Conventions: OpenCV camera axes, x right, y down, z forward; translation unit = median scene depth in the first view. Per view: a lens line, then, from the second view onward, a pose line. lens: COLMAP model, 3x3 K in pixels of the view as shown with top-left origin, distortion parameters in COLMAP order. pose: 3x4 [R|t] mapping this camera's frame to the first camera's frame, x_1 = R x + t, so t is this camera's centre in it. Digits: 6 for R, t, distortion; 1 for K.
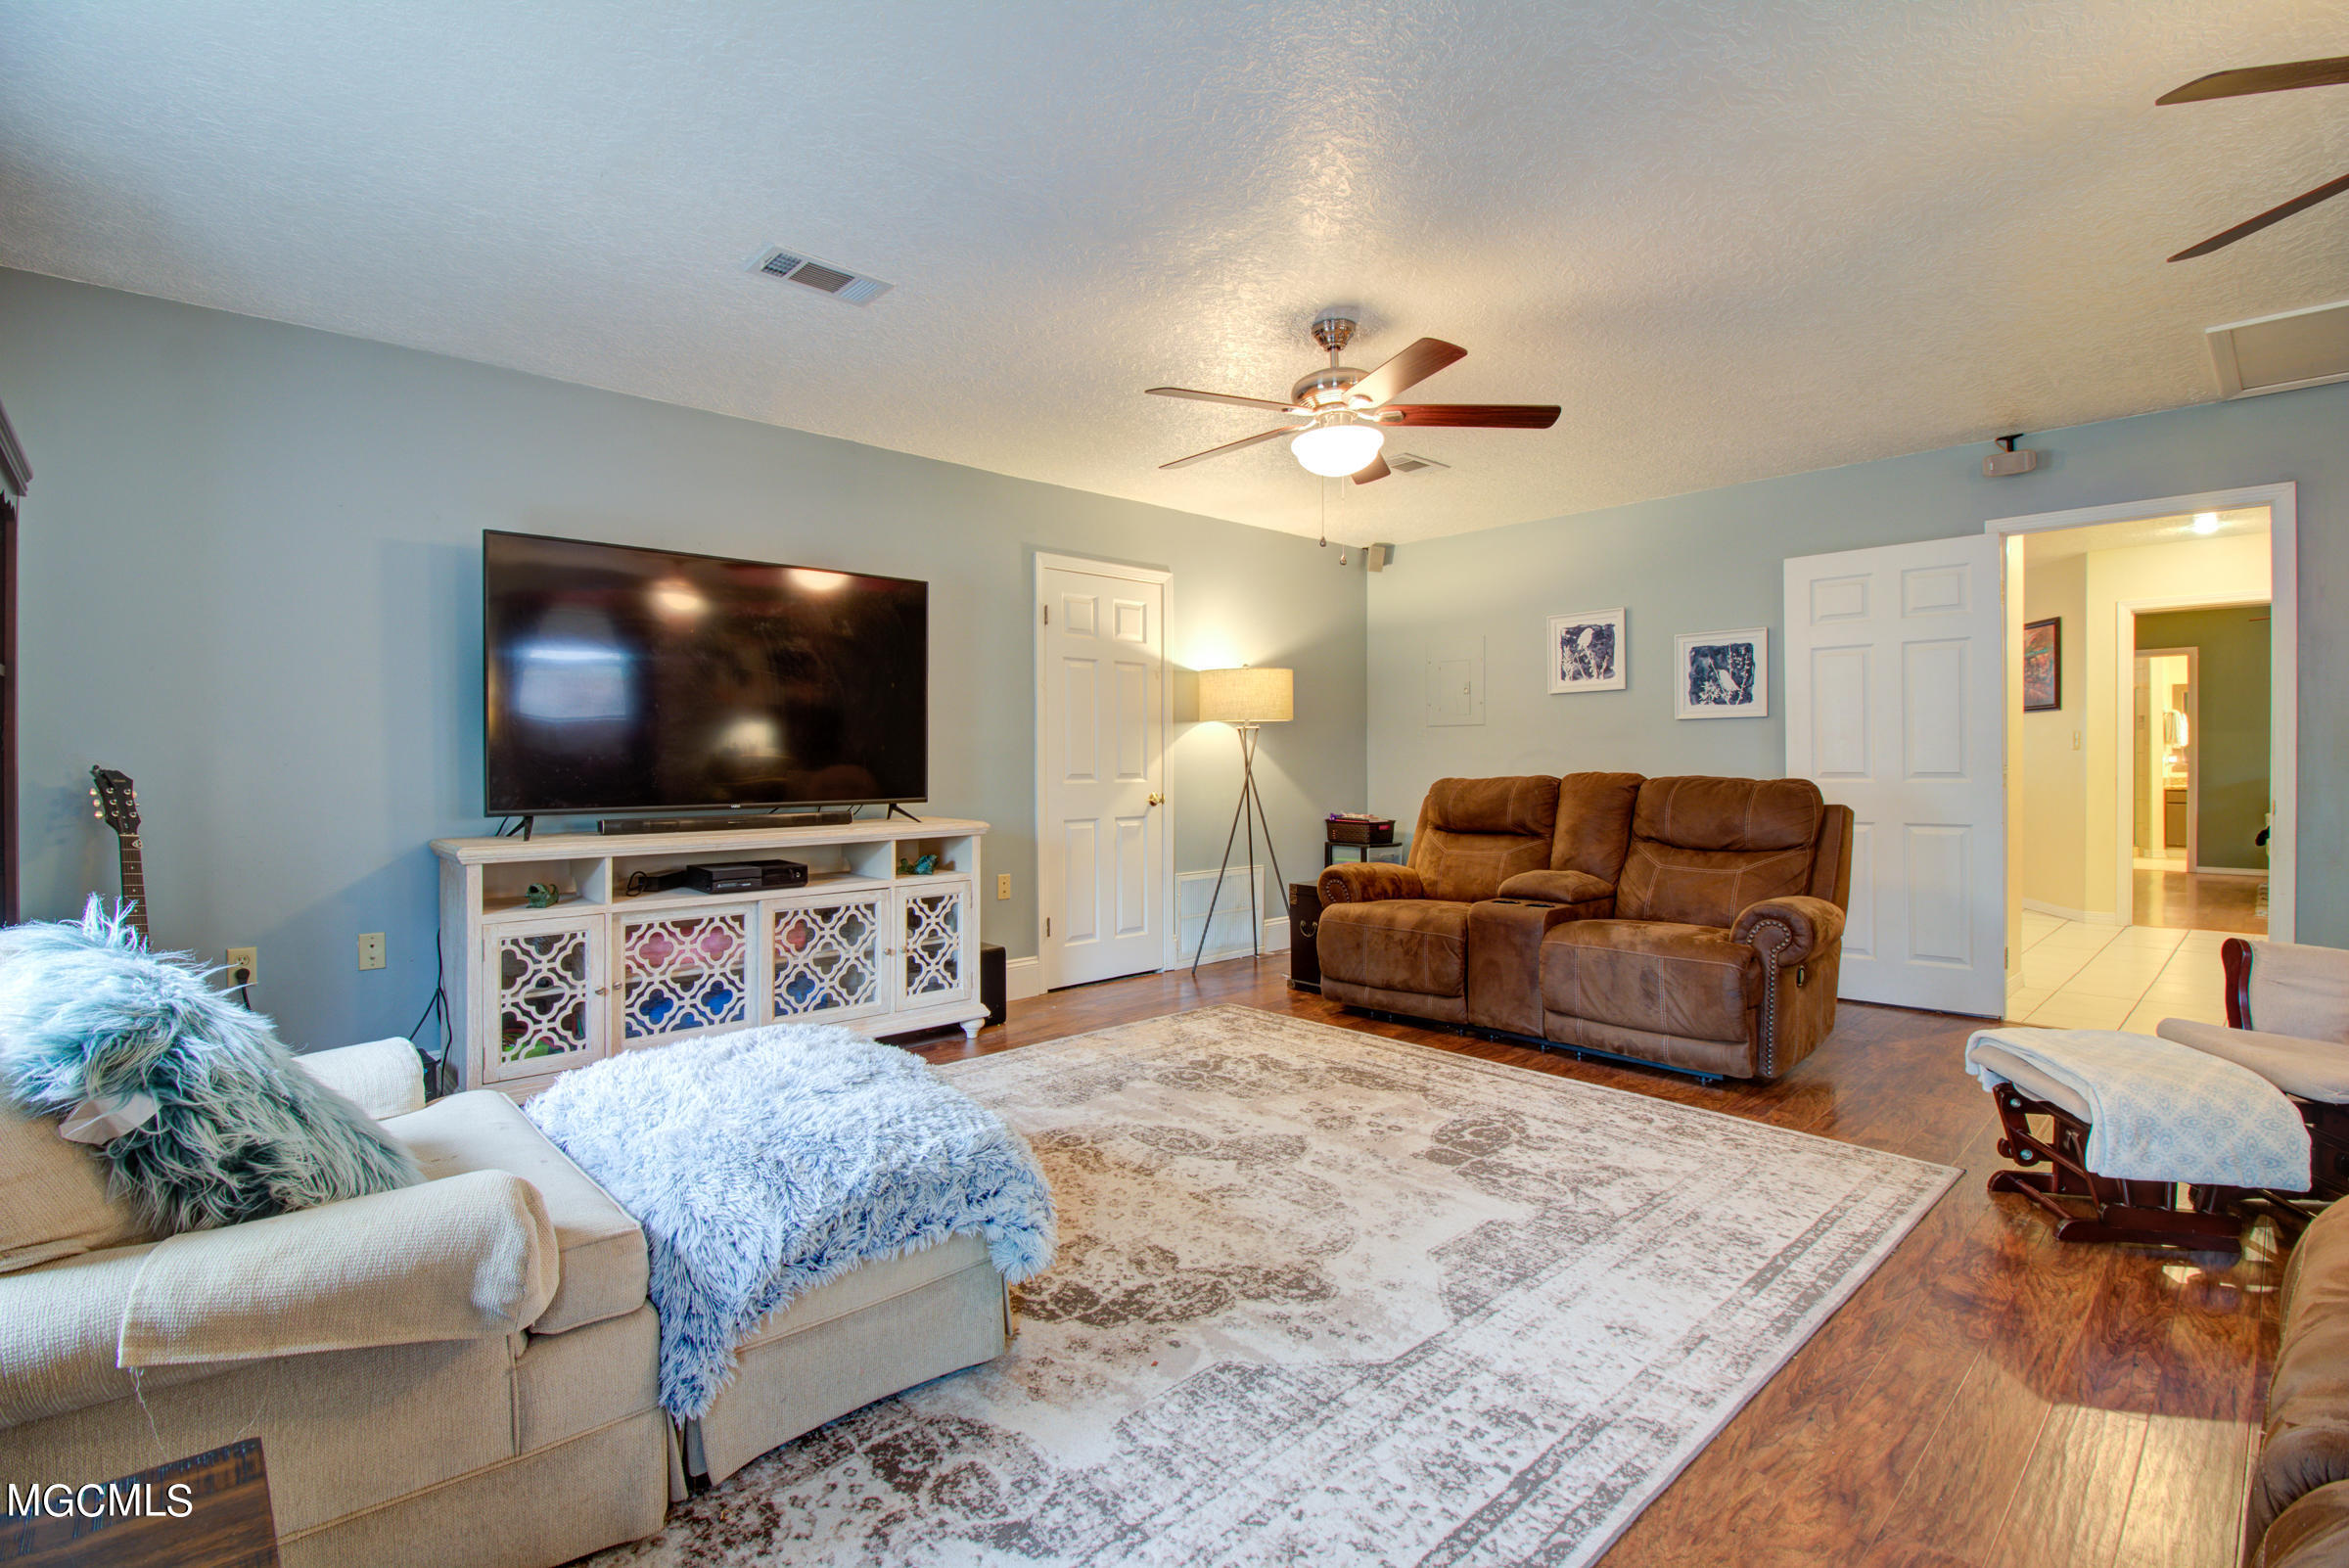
lens RADIAL K [[1079.9, 0, 1154.6], [0, 1079.9, 769.2], [0, 0, 1]] dist [0.000926, -0.014300]
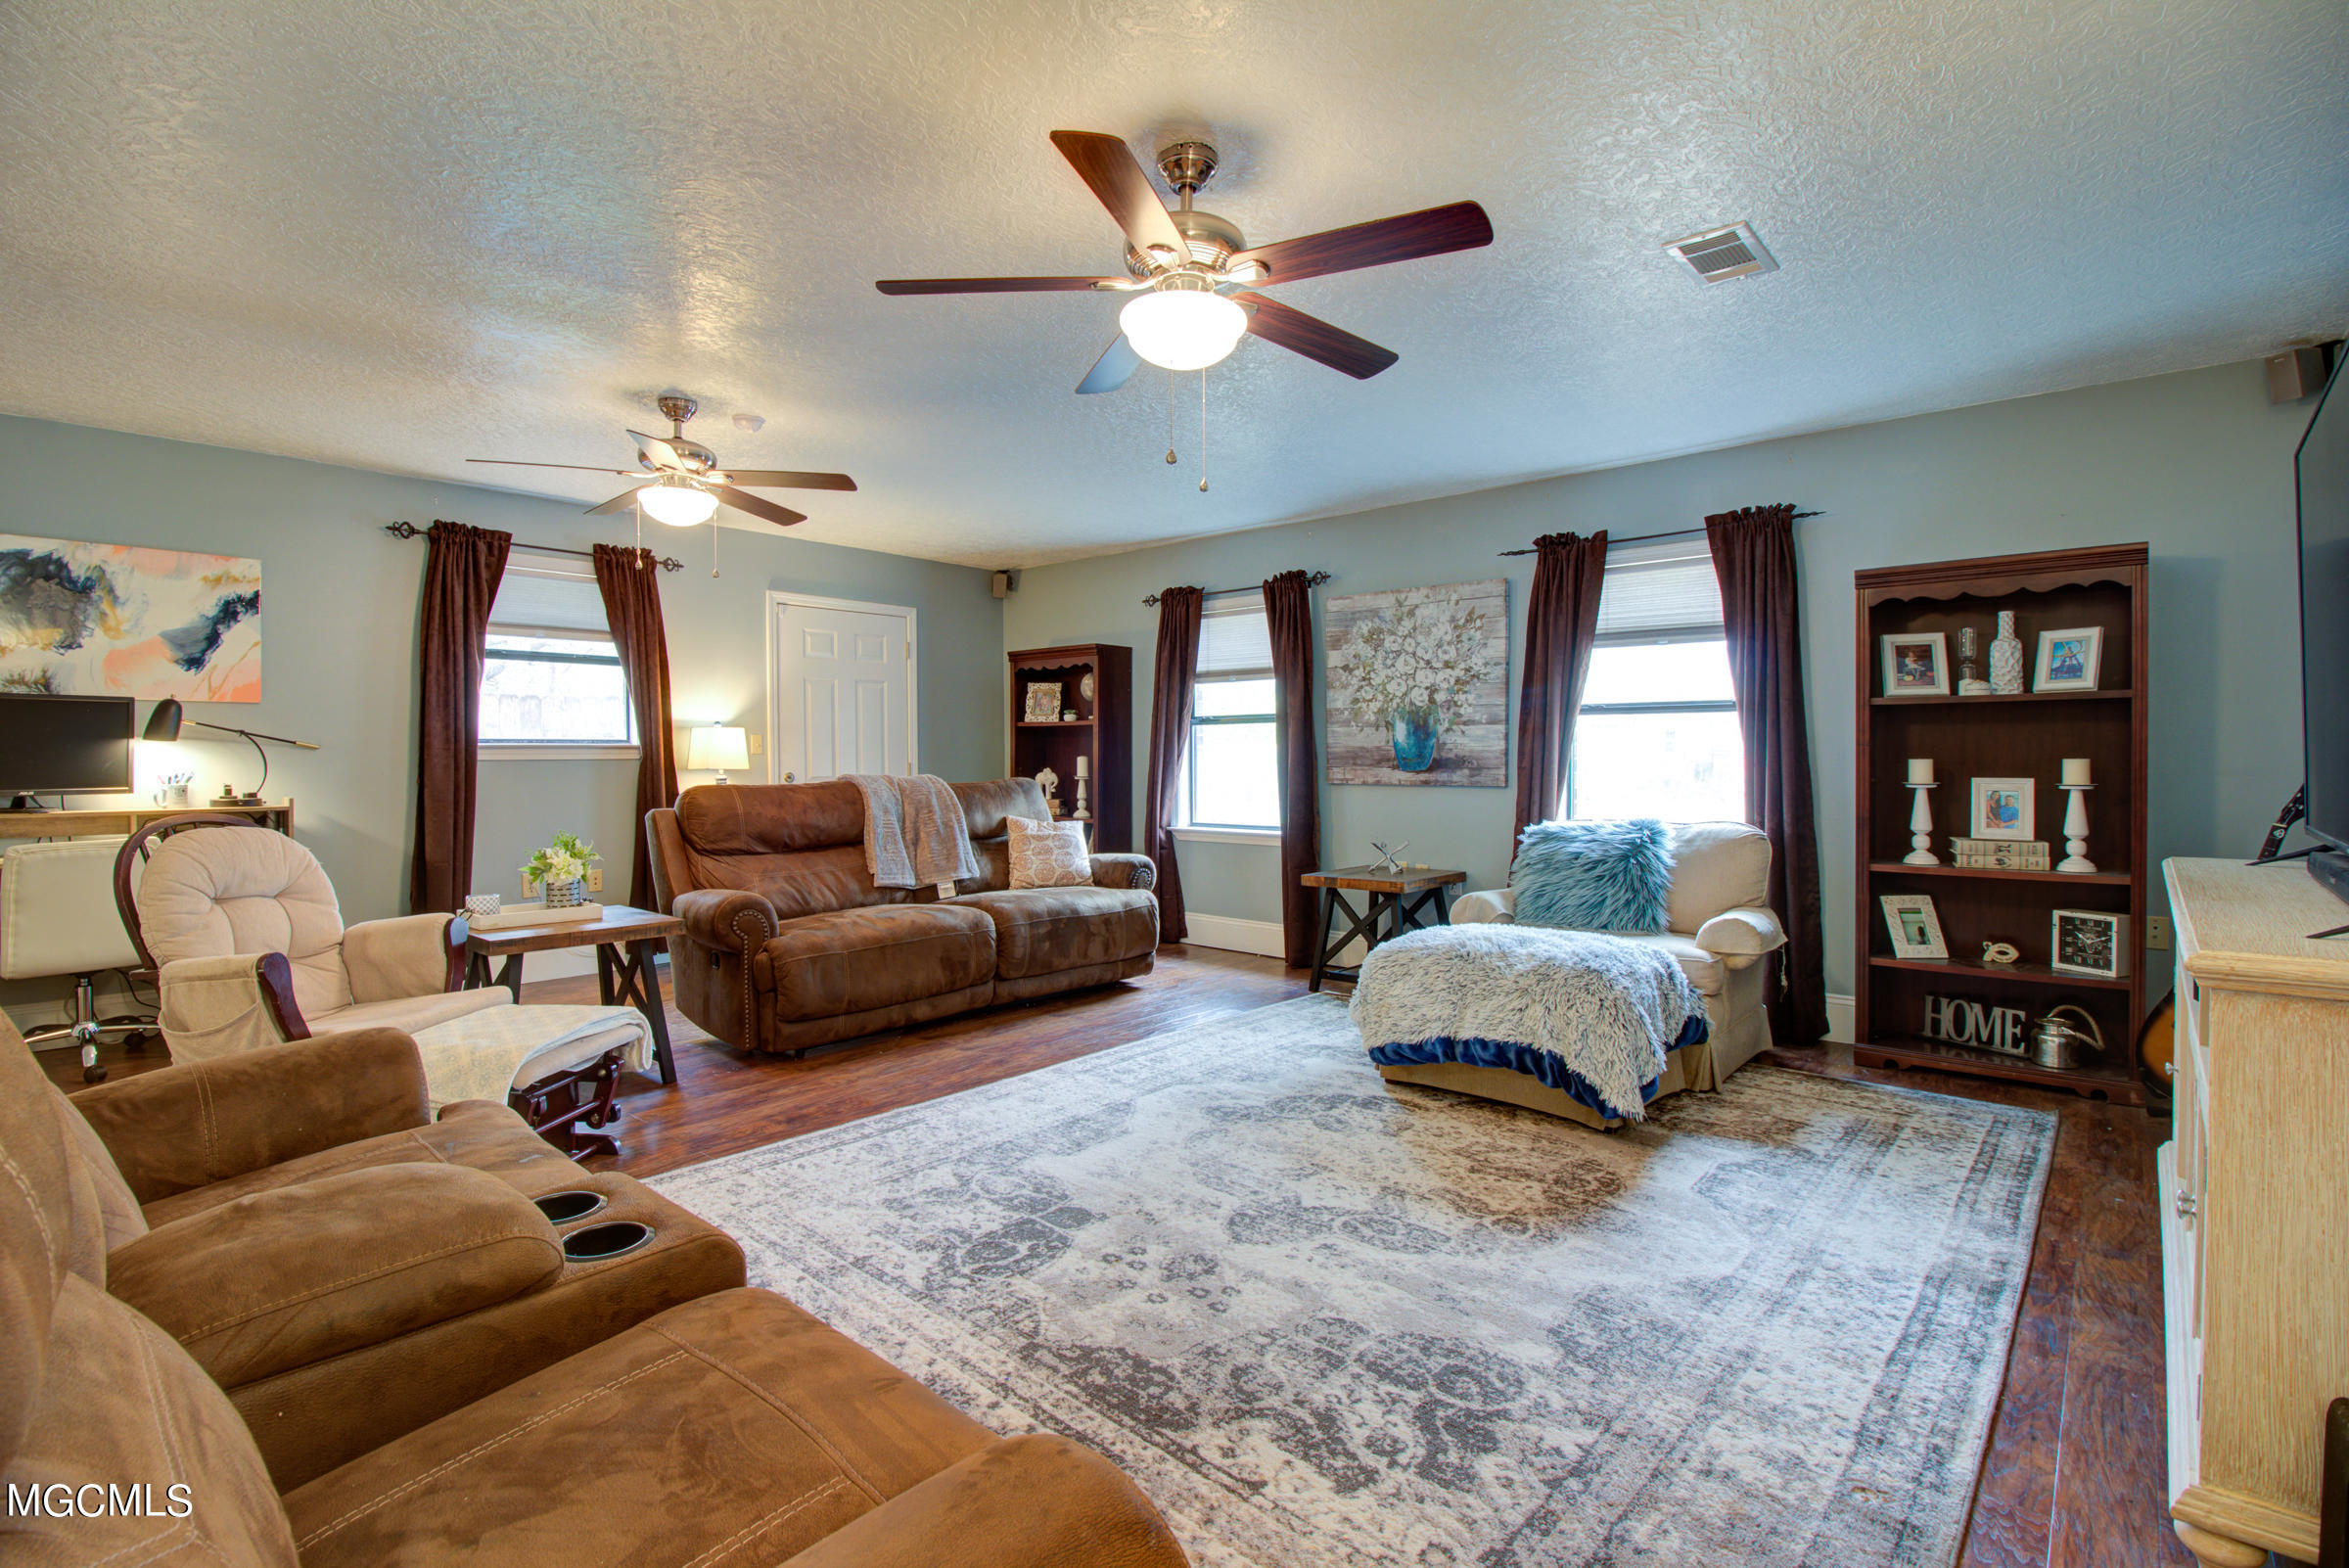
lens RADIAL K [[1079.9, 0, 1154.6], [0, 1079.9, 769.2], [0, 0, 1]] dist [0.000926, -0.014300]
pose [[-0.995368, 0.007002, -0.095878, 0.232324], [0.005044, 0.999774, 0.020656, -0.018474], [0.096001, 0.020077, -0.995179, 1.539878]]
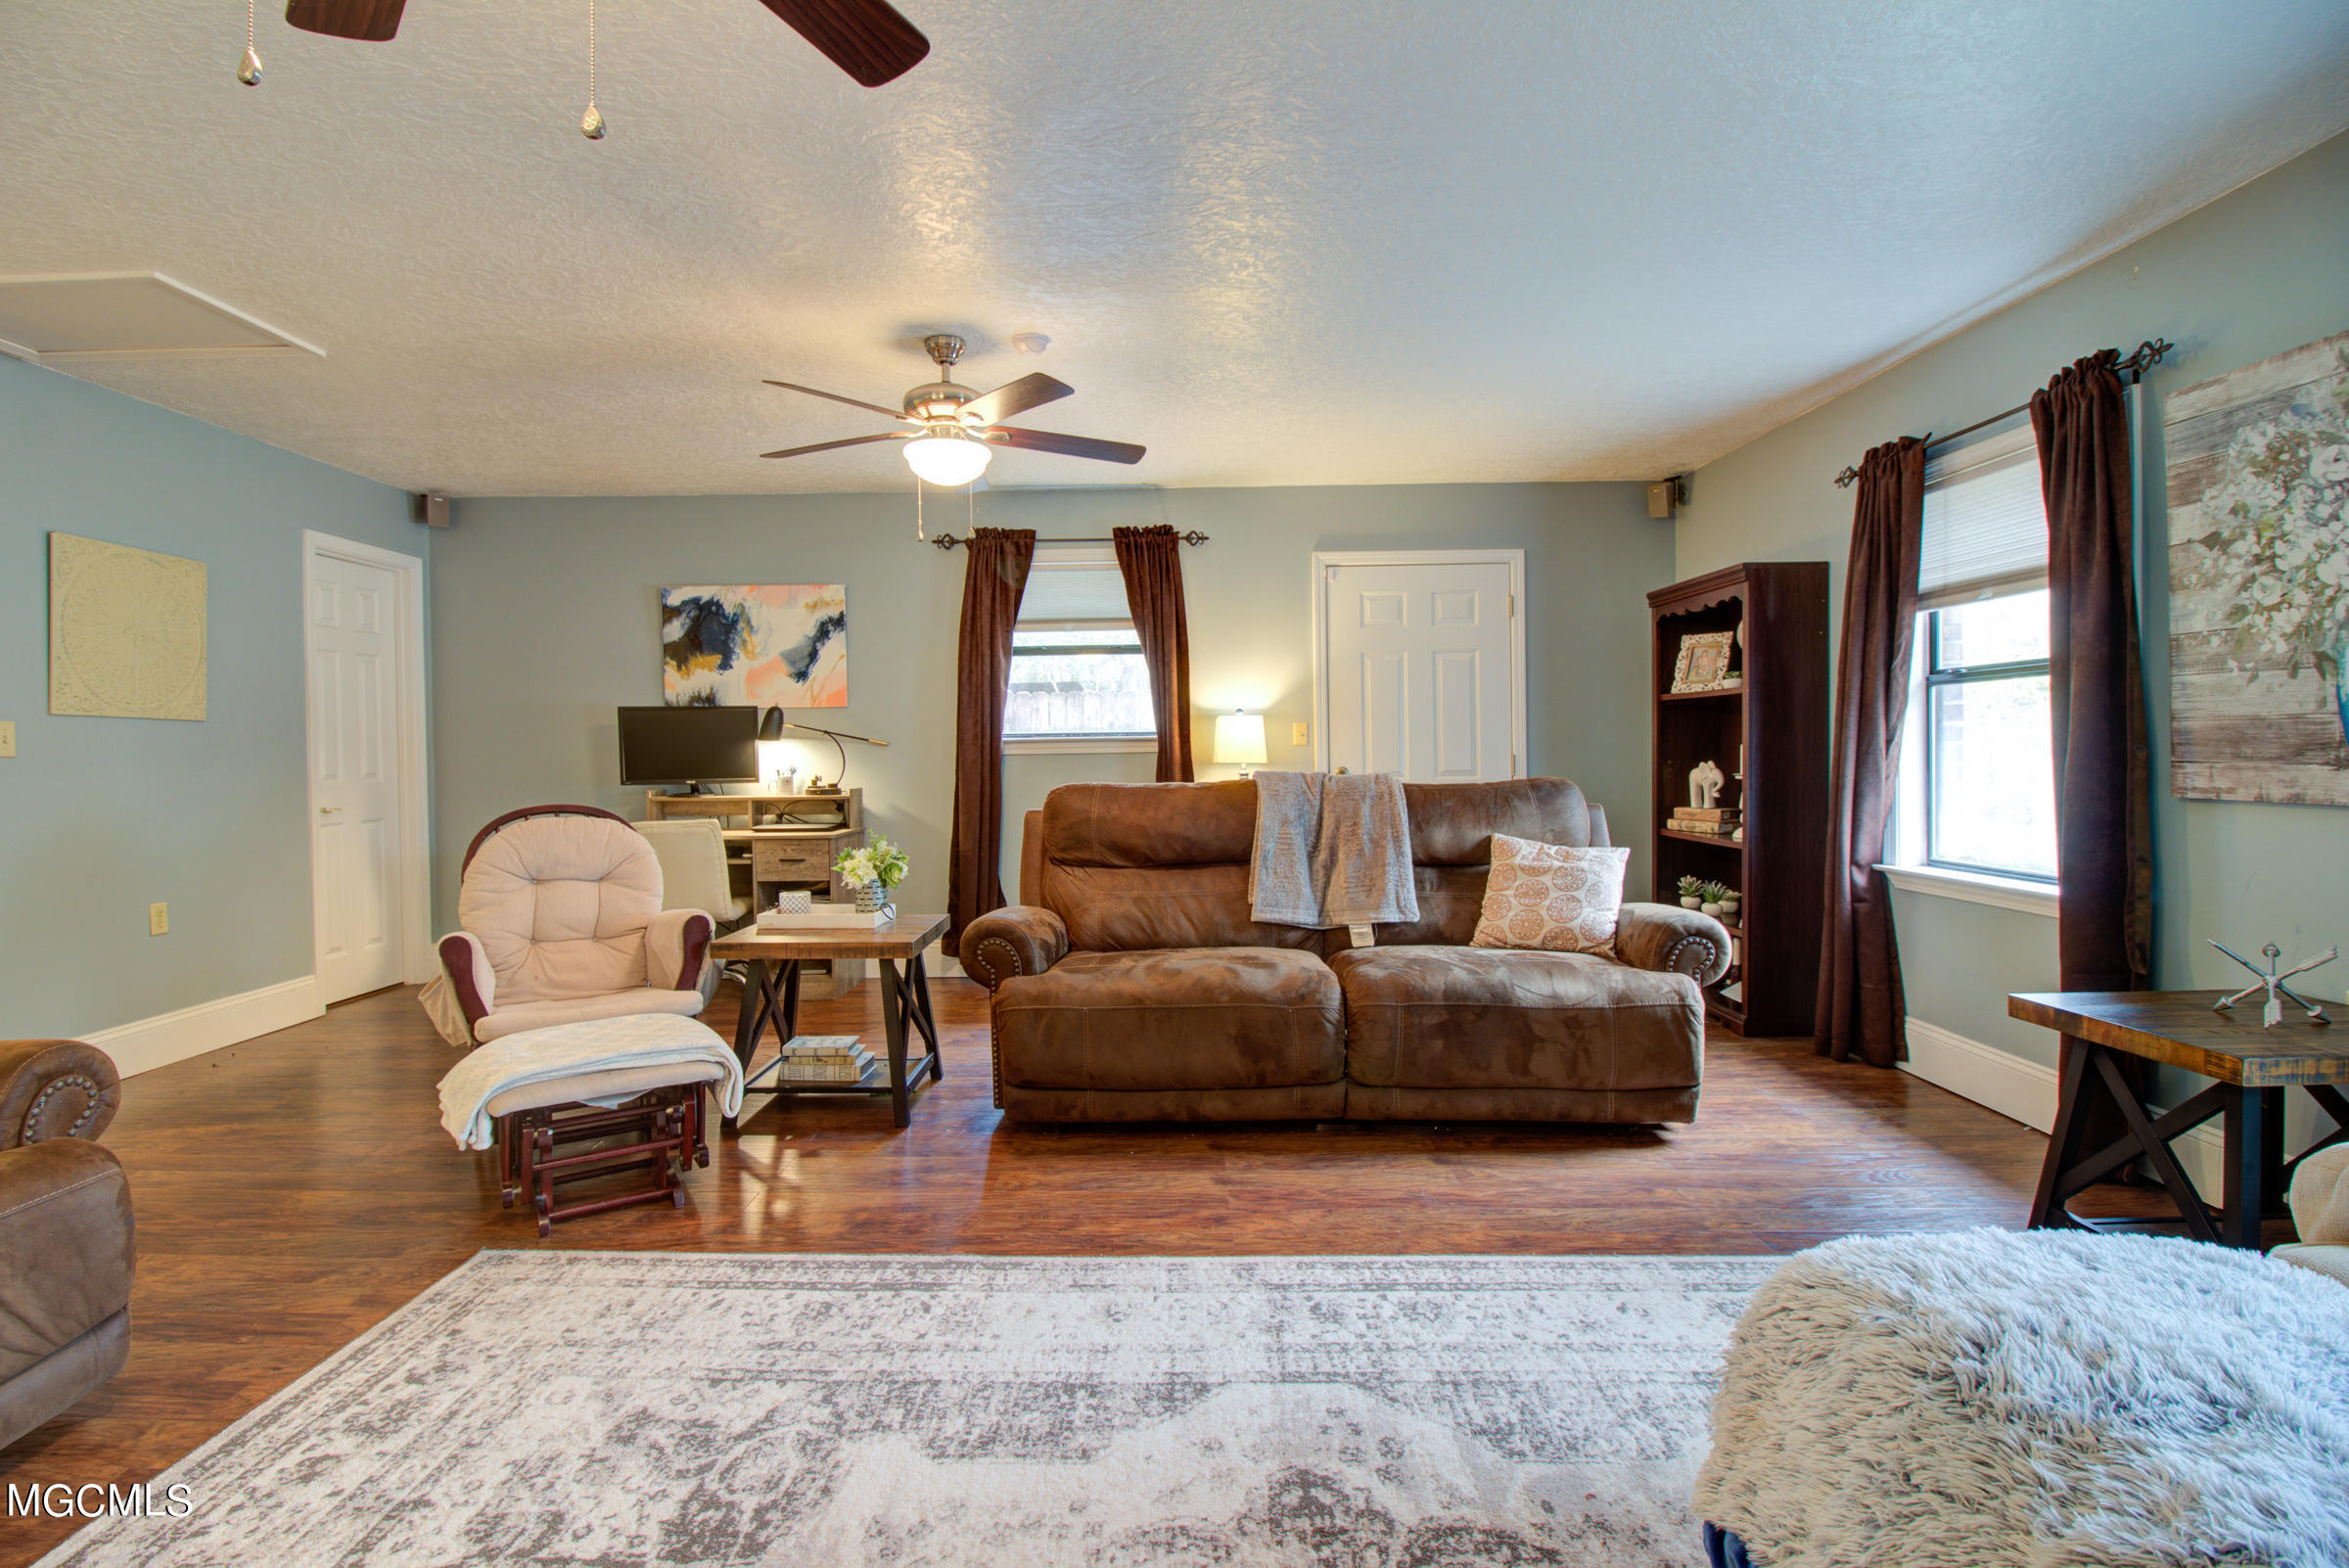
lens RADIAL K [[1079.9, 0, 1154.6], [0, 1079.9, 769.2], [0, 0, 1]] dist [0.000926, -0.014300]
pose [[-0.727020, 0.000796, 0.686616, -0.172323], [0.020227, 0.999590, 0.020259, -0.011242], [-0.686318, 0.028616, -0.726738, 0.975733]]
